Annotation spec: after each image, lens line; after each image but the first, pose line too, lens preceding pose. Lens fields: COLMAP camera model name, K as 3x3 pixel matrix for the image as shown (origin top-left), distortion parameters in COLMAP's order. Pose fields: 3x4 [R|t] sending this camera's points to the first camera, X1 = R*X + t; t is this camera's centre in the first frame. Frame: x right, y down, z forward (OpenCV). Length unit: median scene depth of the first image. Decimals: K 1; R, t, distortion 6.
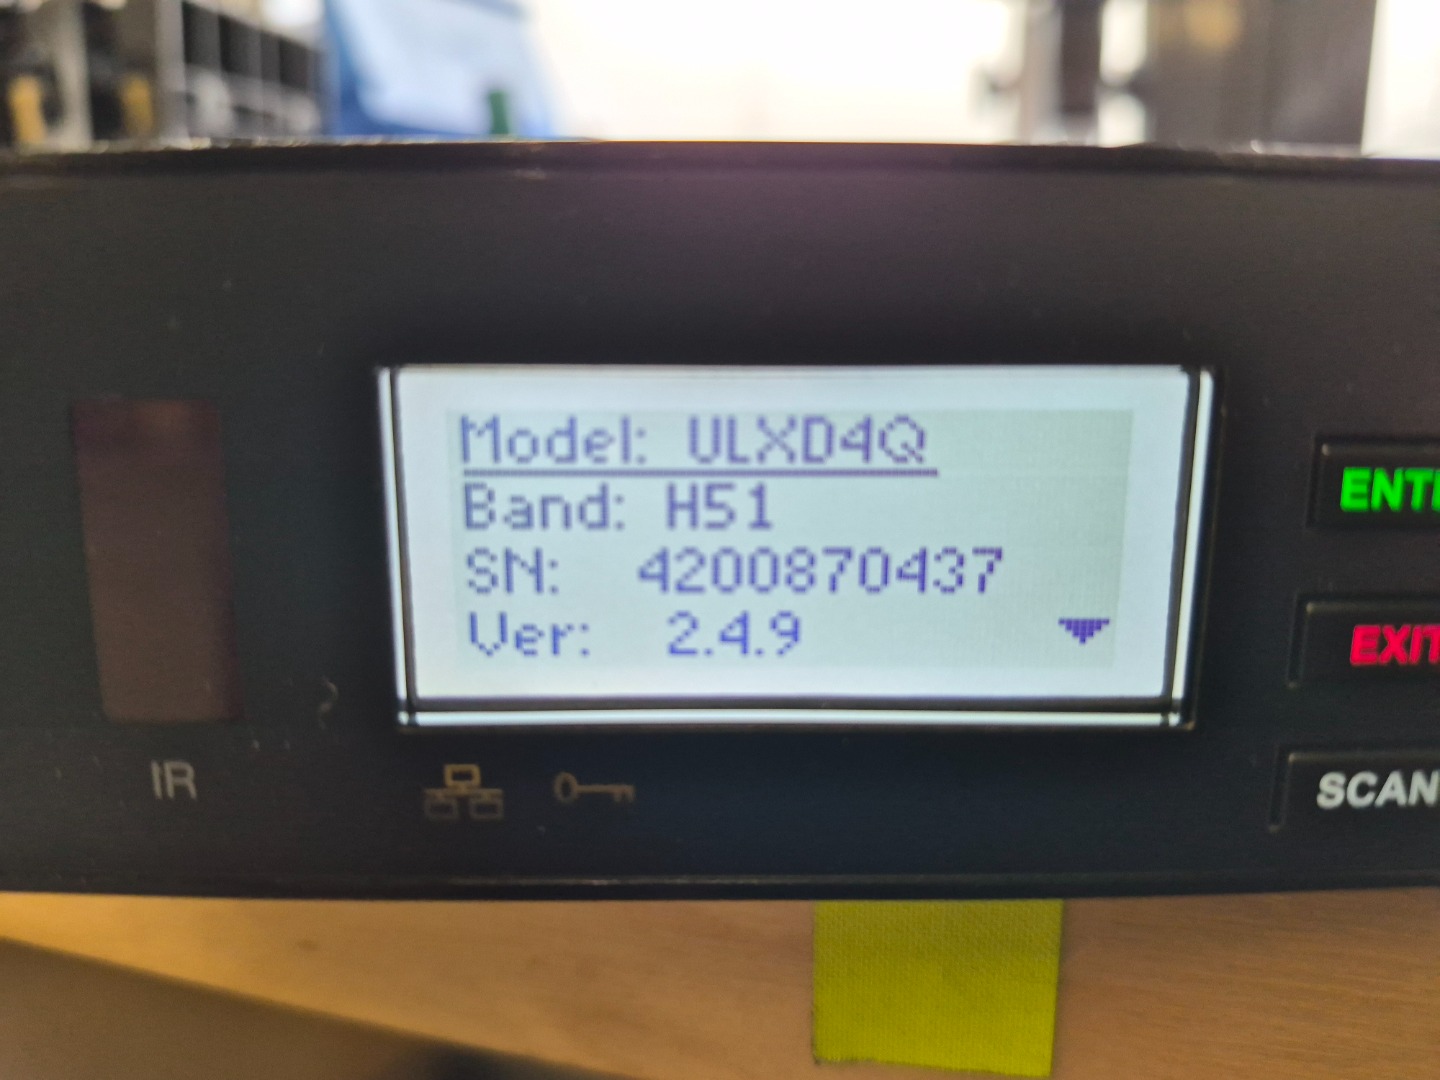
lens RADIAL K [[954.9, 0, 754.6], [0, 954.9, 533.9], [0, 0, 1]] dist [-0.006603, -0.058382]
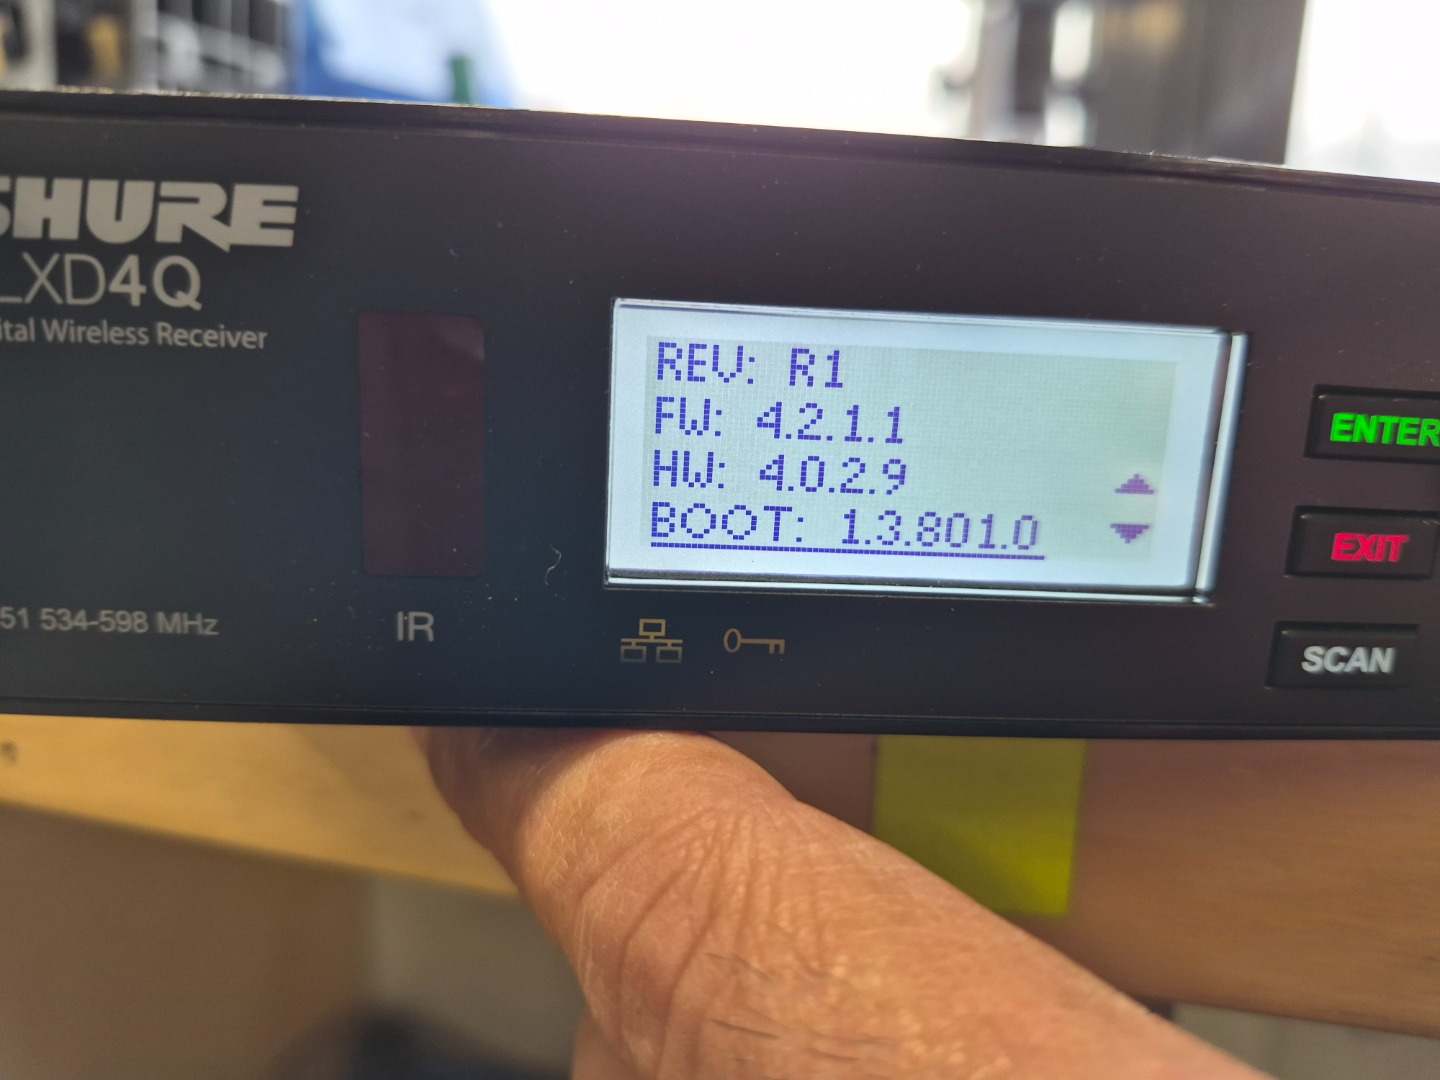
lens RADIAL K [[966.7, 0, 720.0], [0, 966.7, 540.0], [0, 0, 1]] dist [-0.000743, -0.054642]
pose [[0.997458, 0.033127, 0.063085, -0.299258], [-0.034285, 0.999261, 0.017362, 0.111735], [-0.062464, -0.019481, 0.997857, -0.275938]]
